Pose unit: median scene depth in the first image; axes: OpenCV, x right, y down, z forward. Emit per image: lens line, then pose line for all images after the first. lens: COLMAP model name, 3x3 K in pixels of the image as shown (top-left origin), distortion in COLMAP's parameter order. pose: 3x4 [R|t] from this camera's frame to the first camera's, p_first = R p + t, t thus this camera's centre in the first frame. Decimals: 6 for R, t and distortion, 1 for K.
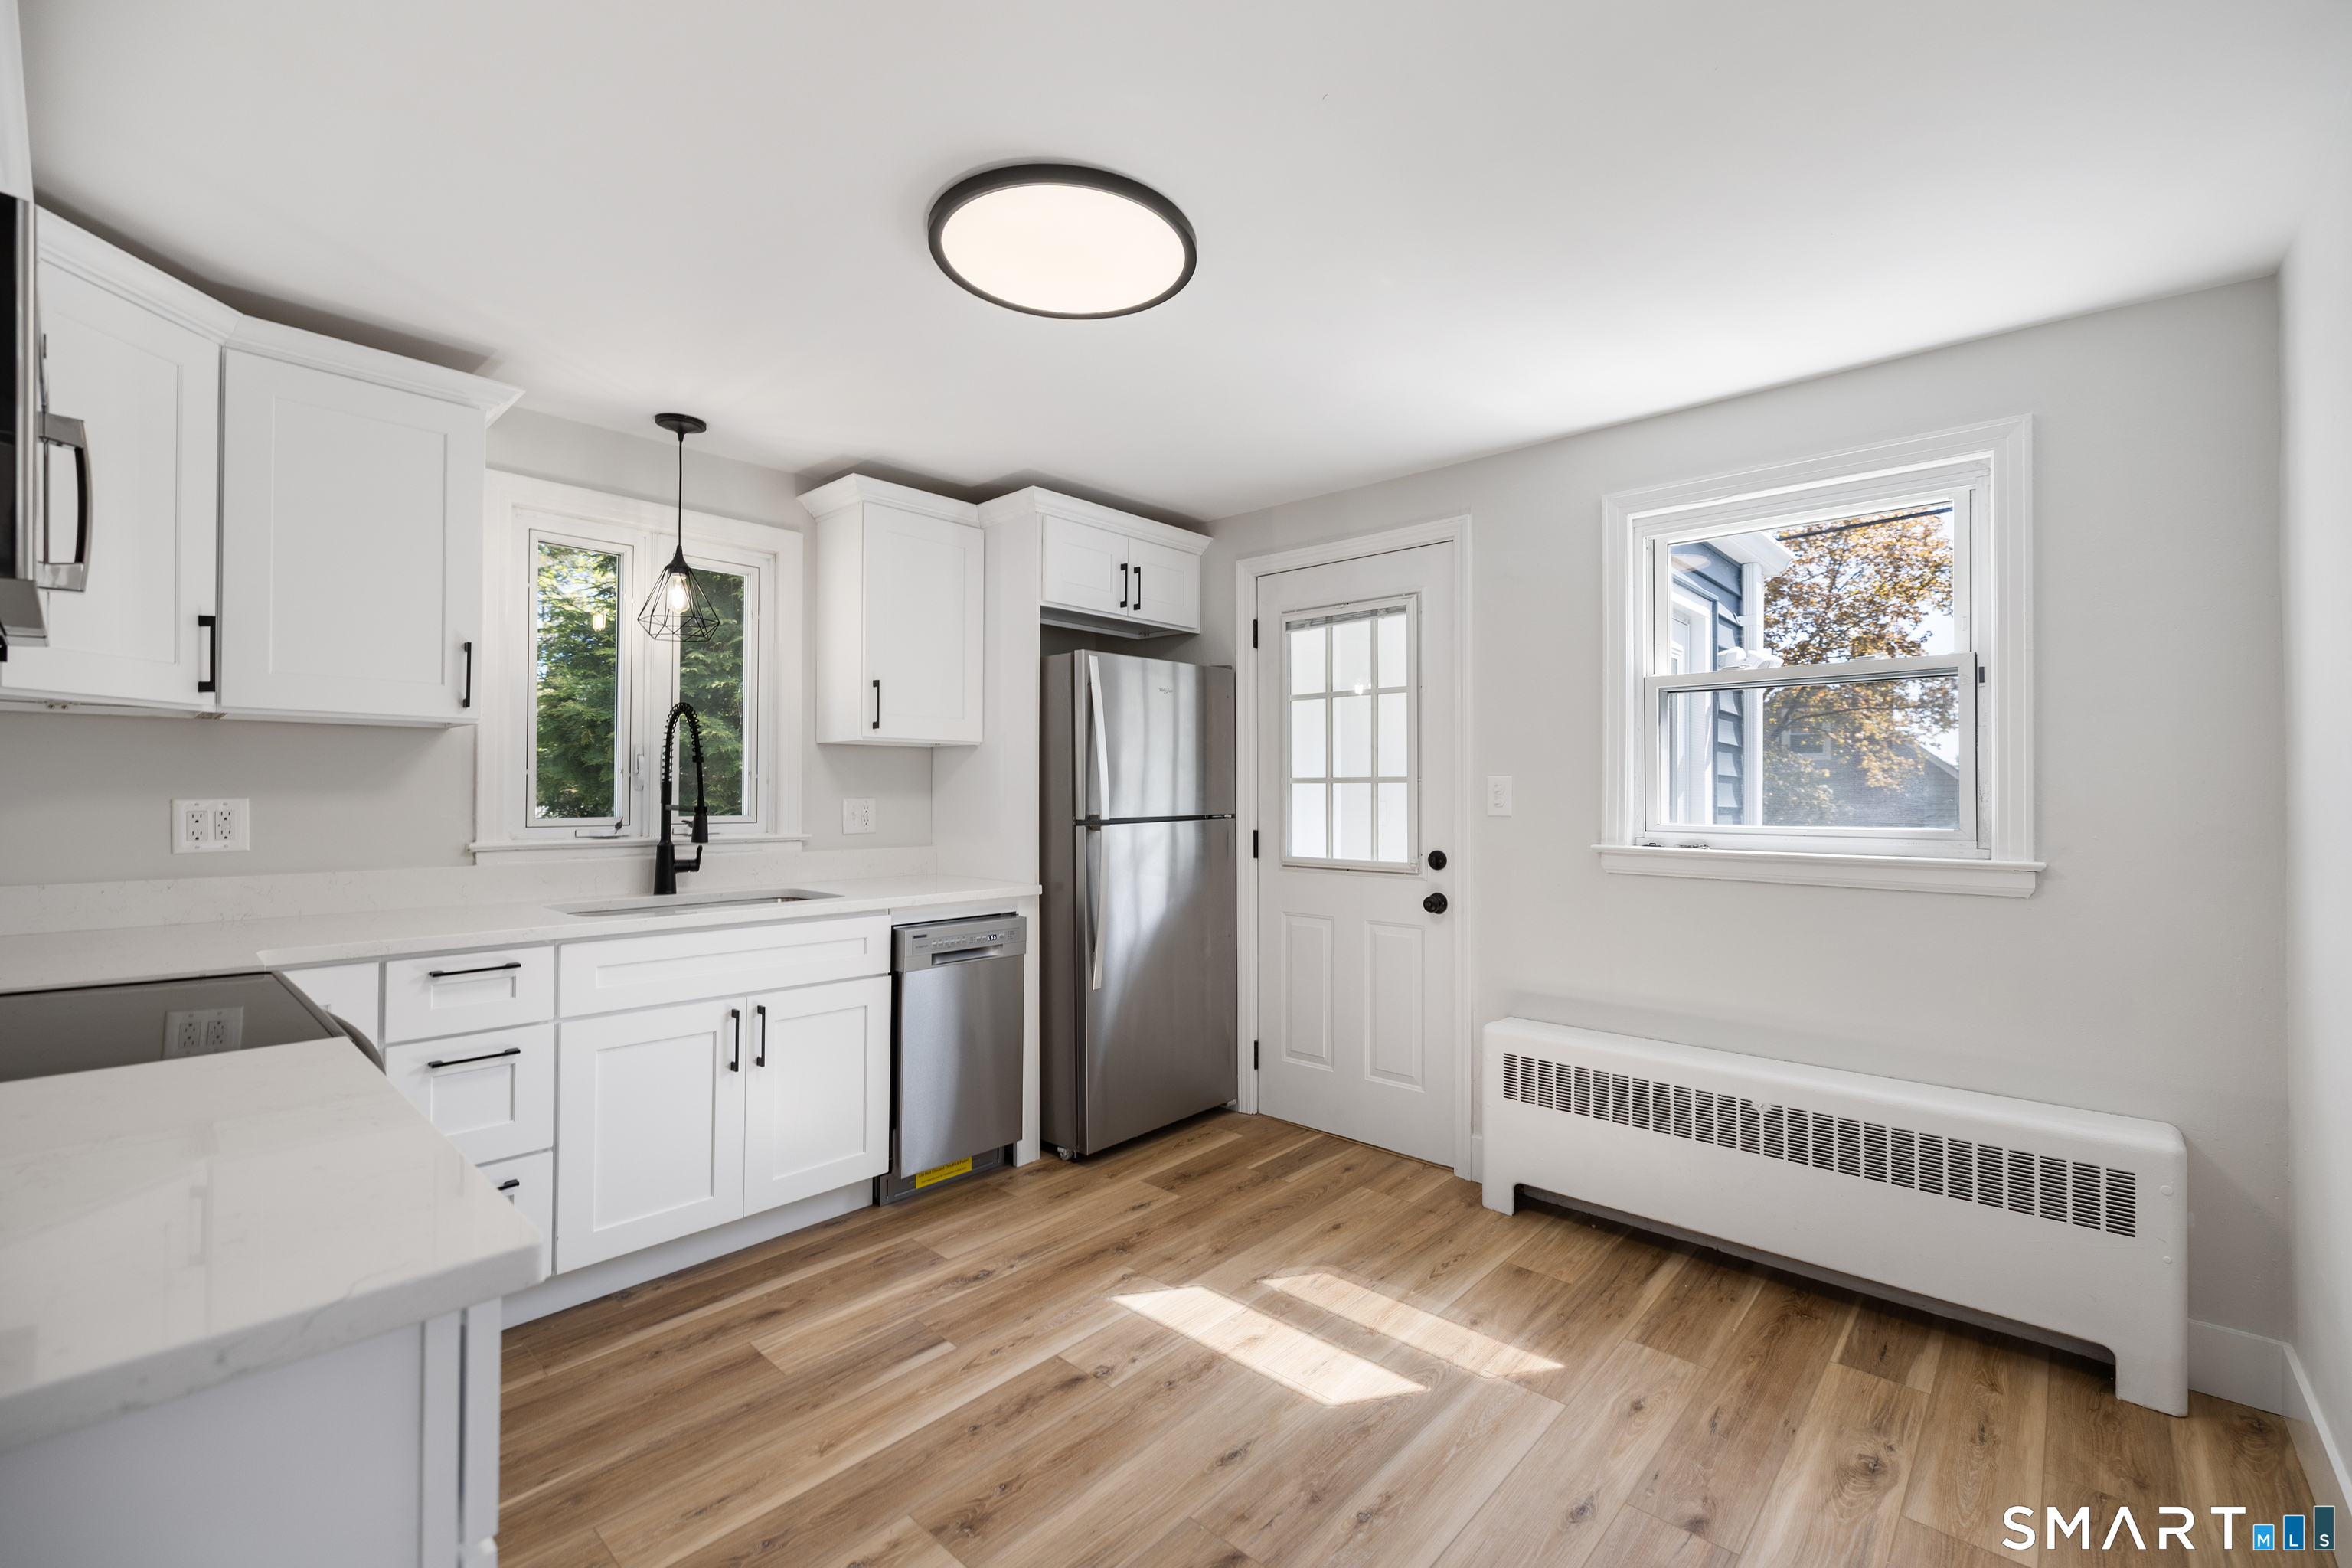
lens RADIAL K [[985.6, 0, 1191.8], [0, 985.6, 787.3], [0, 0, 1]] dist [-0.002429, 0.000097]
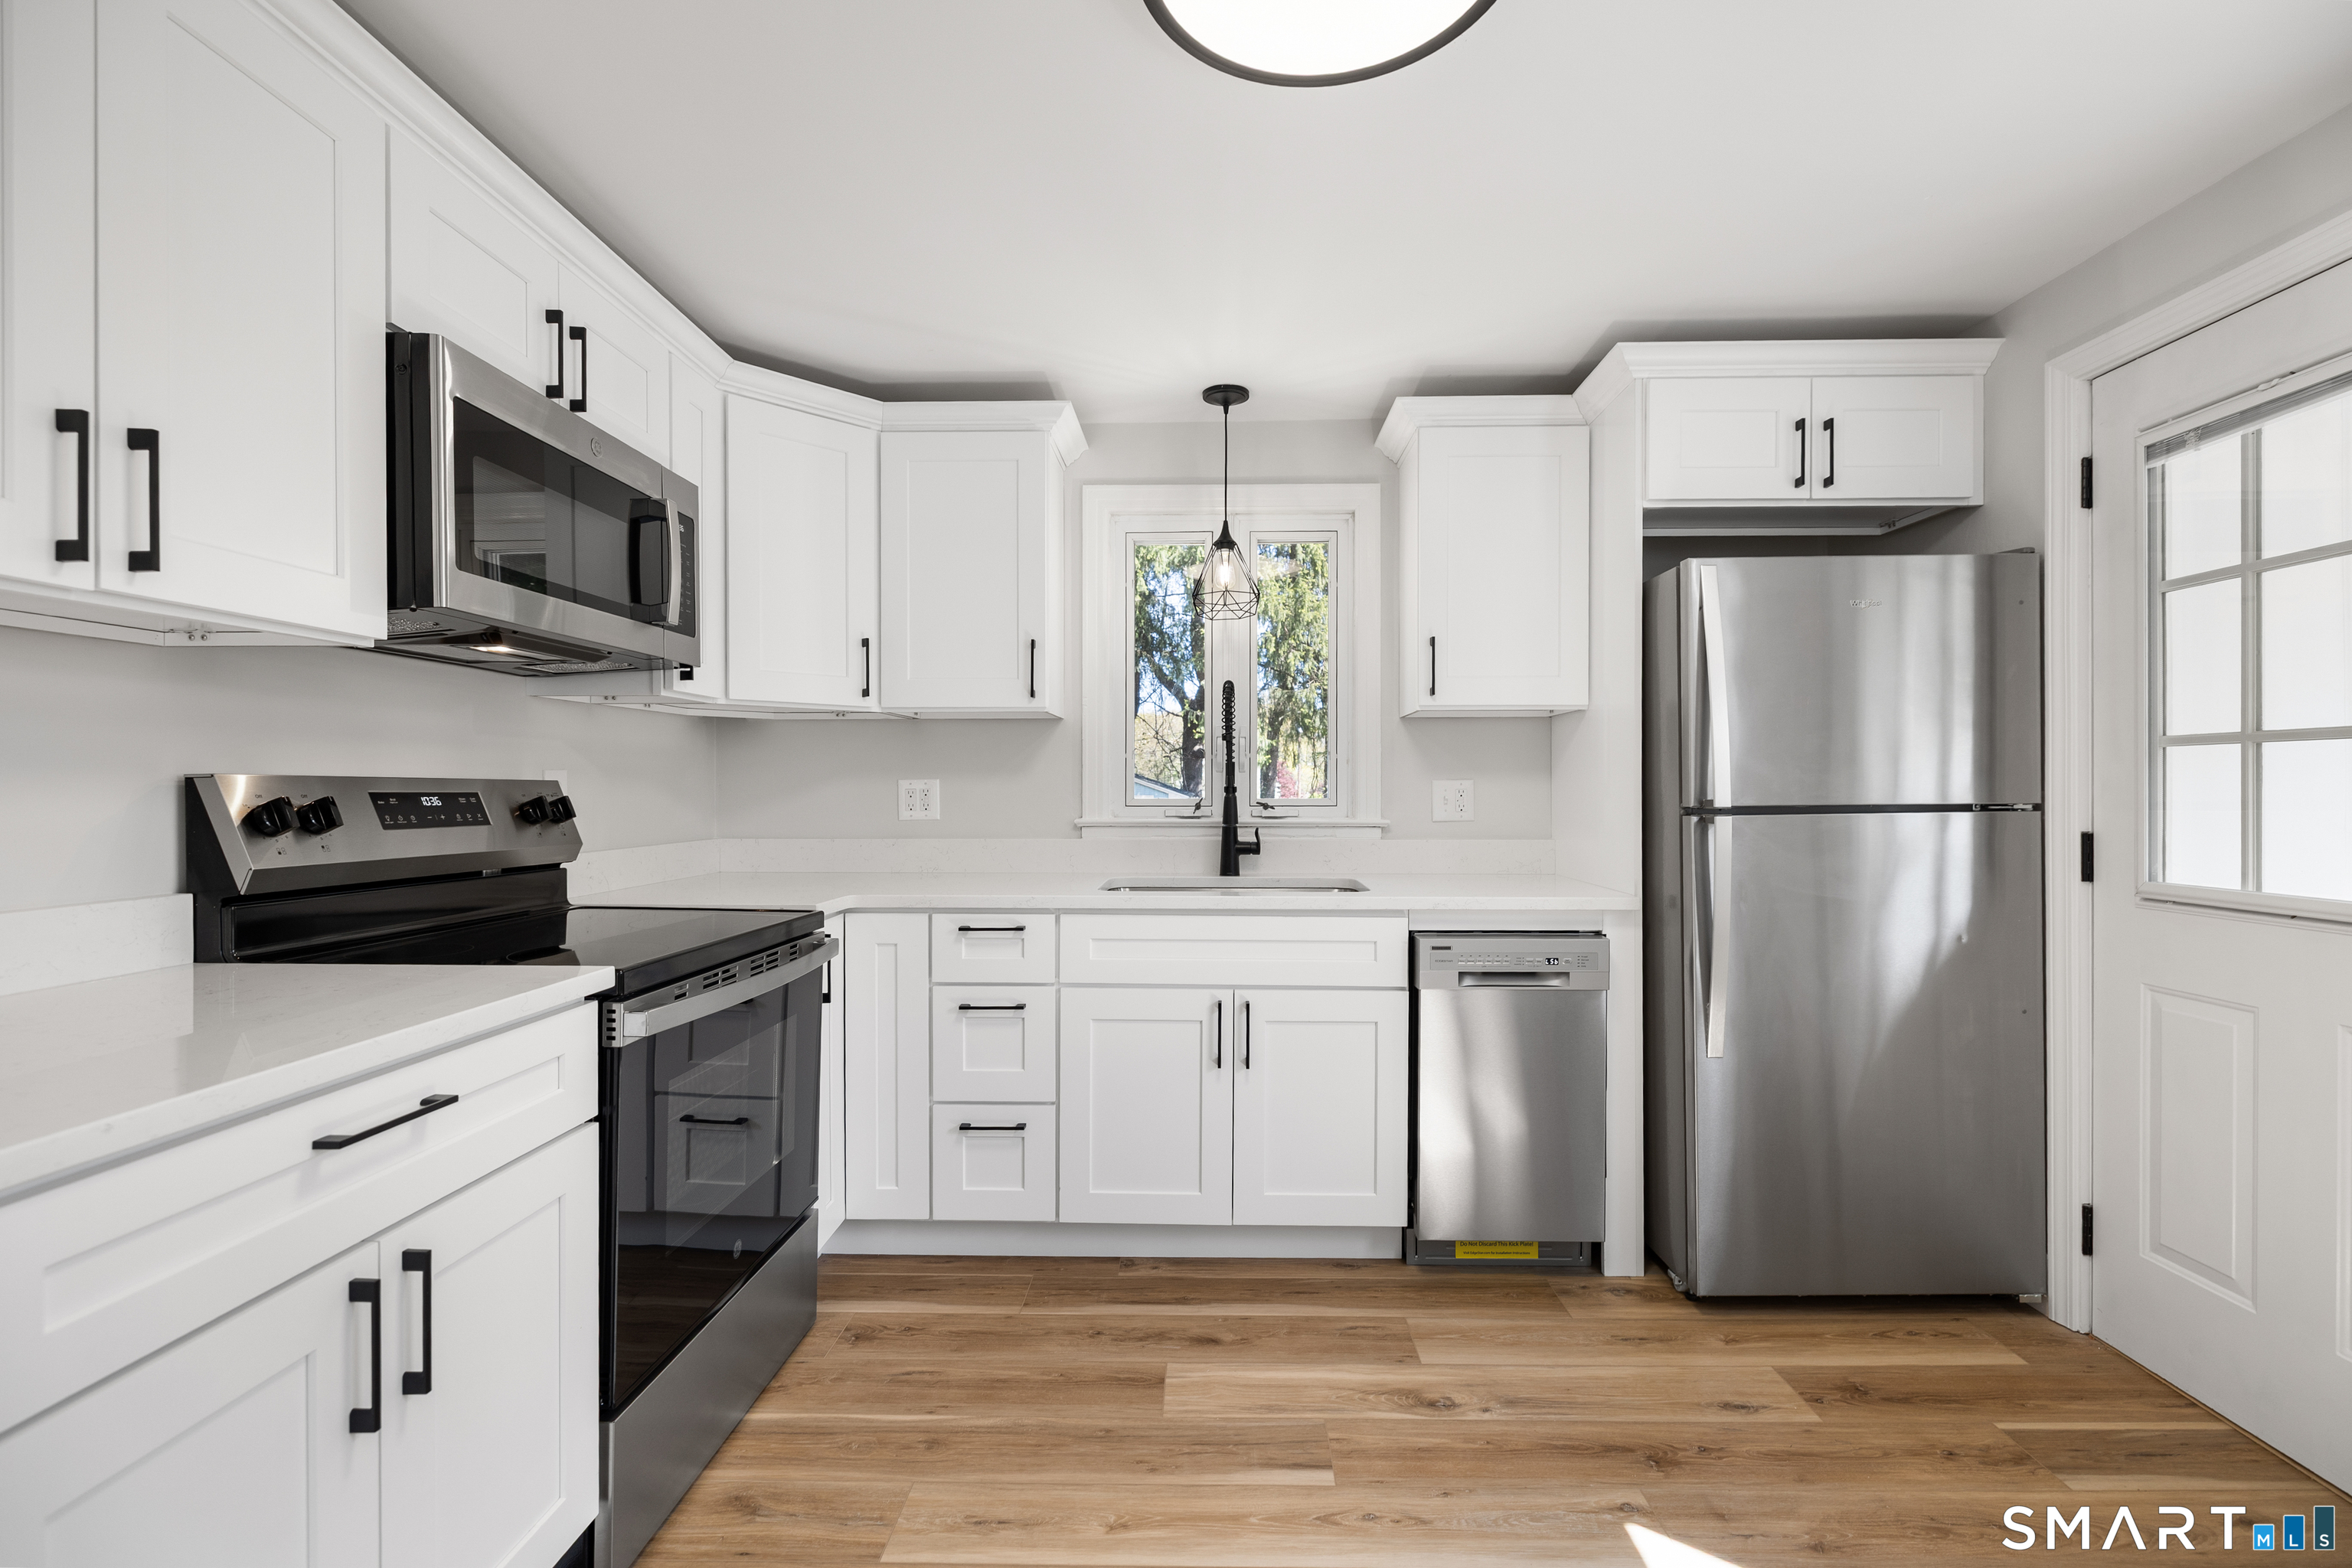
lens RADIAL K [[1006.9, 0, 1194.1], [0, 1006.9, 794.6], [0, 0, 1]] dist [-0.001323, -0.000510]
pose [[0.654984, 0.002336, -0.755639, 0.213596], [0.007099, 0.999932, 0.009244, 0.017303], [0.755609, -0.011419, 0.654923, 0.311459]]
